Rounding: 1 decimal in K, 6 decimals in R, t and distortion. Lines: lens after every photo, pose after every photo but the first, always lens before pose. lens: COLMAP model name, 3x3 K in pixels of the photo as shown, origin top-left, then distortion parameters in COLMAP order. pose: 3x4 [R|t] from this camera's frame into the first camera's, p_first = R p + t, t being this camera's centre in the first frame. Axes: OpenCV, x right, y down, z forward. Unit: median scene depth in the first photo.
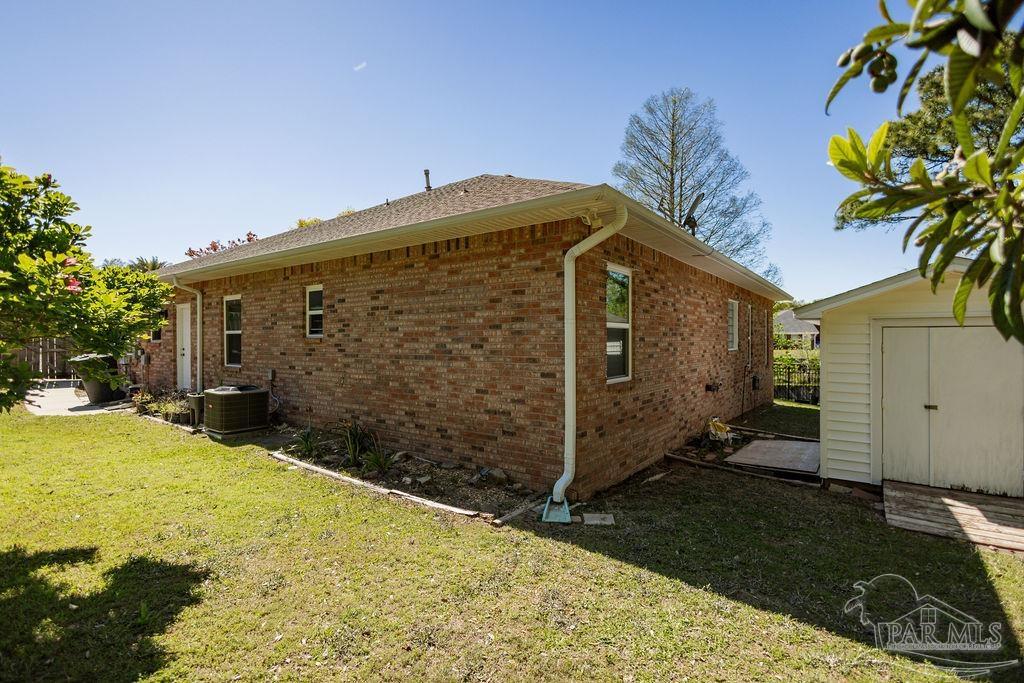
lens RADIAL K [[474.9, 0, 512.0], [0, 474.9, 341.5], [0, 0, 1]] dist [0.000722, 0.000020]
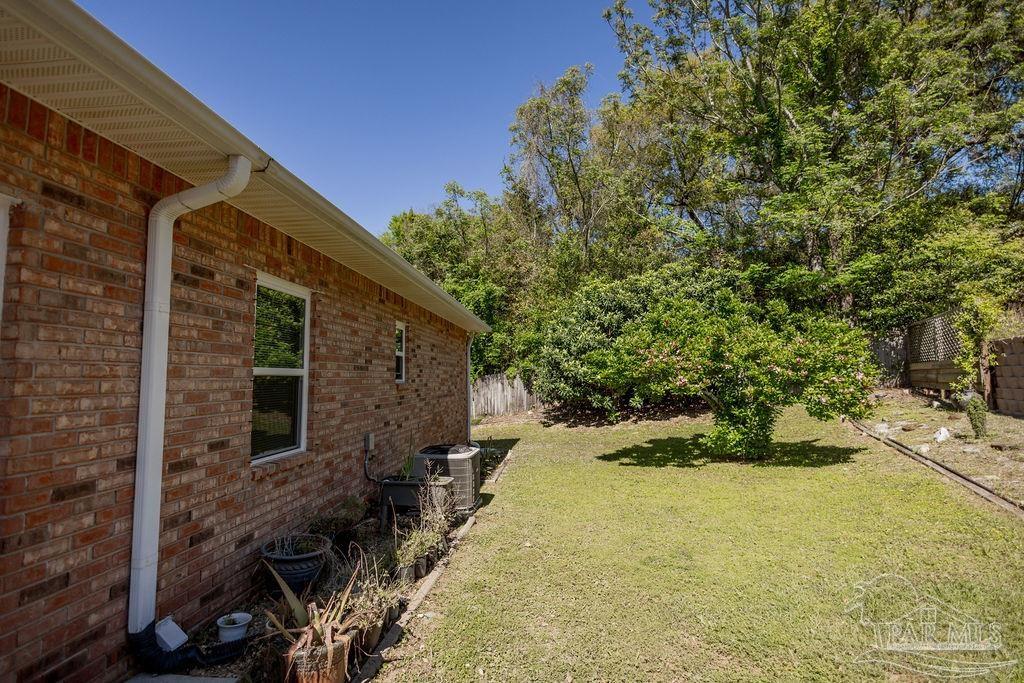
lens RADIAL K [[474.9, 0, 512.0], [0, 474.9, 341.5], [0, 0, 1]] dist [0.000722, 0.000020]
pose [[-0.509715, 0.066183, 0.857794, -1.159823], [0.000726, 0.997070, -0.076497, -0.015777], [-0.860343, -0.038369, -0.508269, 1.162090]]
